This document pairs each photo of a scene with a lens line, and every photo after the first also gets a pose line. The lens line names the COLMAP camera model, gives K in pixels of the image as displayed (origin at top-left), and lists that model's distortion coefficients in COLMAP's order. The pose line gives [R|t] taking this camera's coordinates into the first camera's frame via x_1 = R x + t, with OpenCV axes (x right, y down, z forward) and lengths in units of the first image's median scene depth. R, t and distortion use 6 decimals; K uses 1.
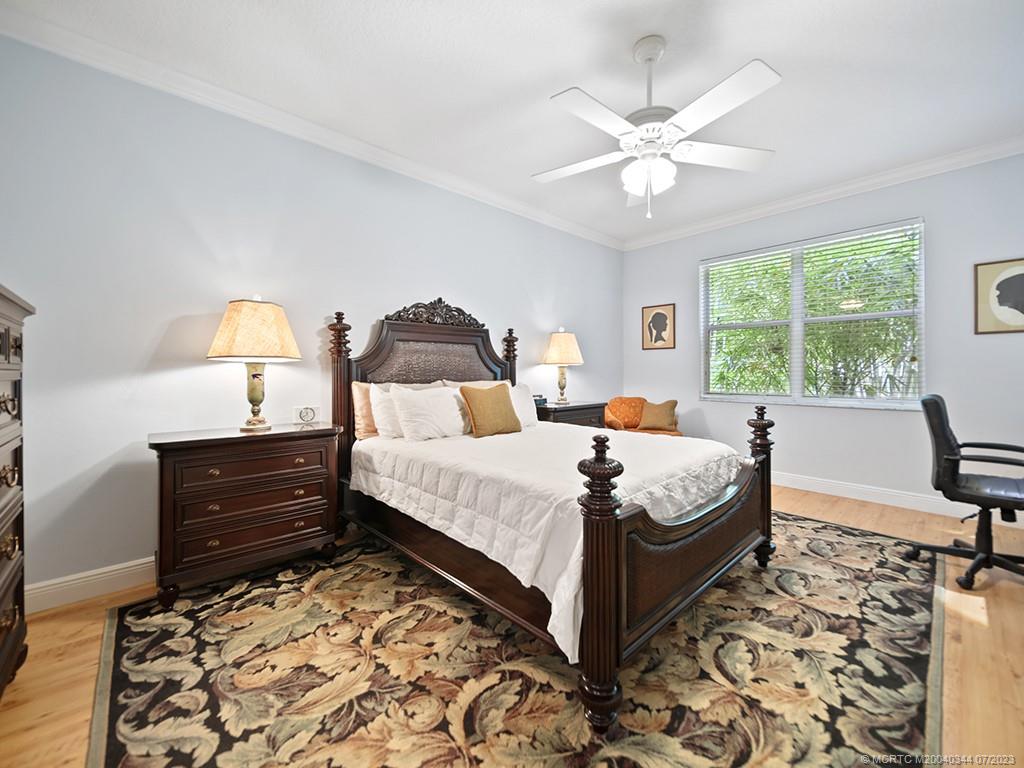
lens RADIAL K [[404.0, 0, 512.5], [0, 404.0, 382.8], [0, 0, 1]] dist [-0.003587, -0.001058]
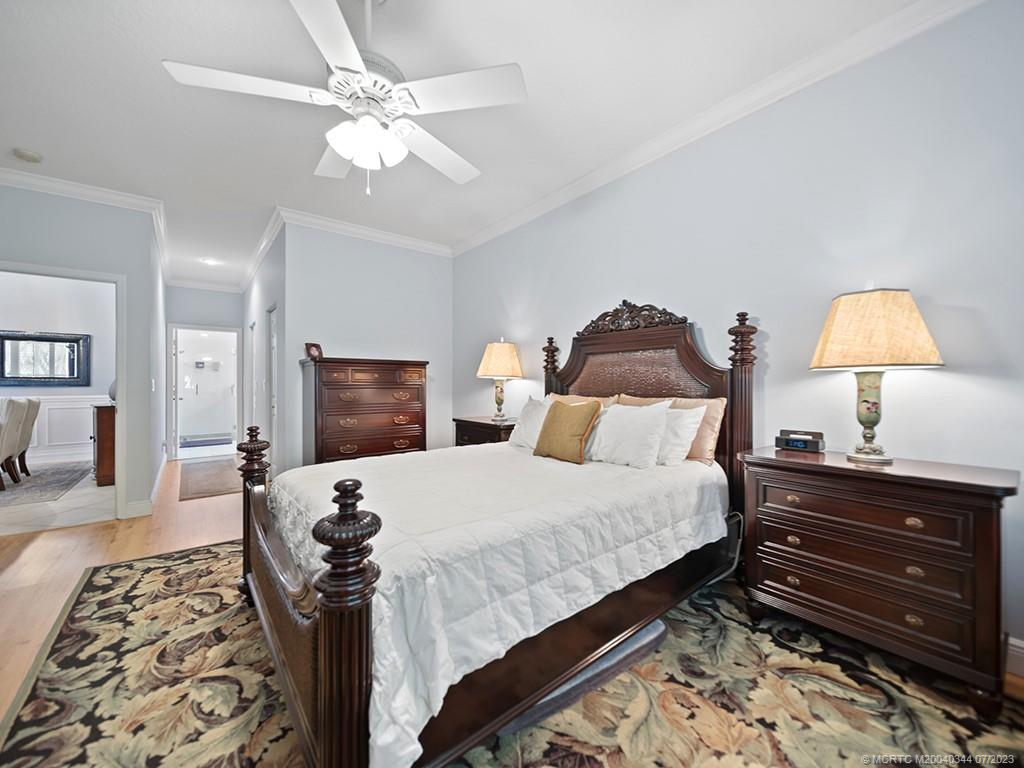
lens RADIAL K [[404.0, 0, 518.4], [0, 404.0, 384.2], [0, 0, 1]] dist [-0.003587, -0.001058]
pose [[-0.042587, -0.008188, -0.999059, 1.393646], [-0.034798, 0.999372, -0.006707, -0.032727], [0.998487, 0.034480, -0.042845, 1.642091]]
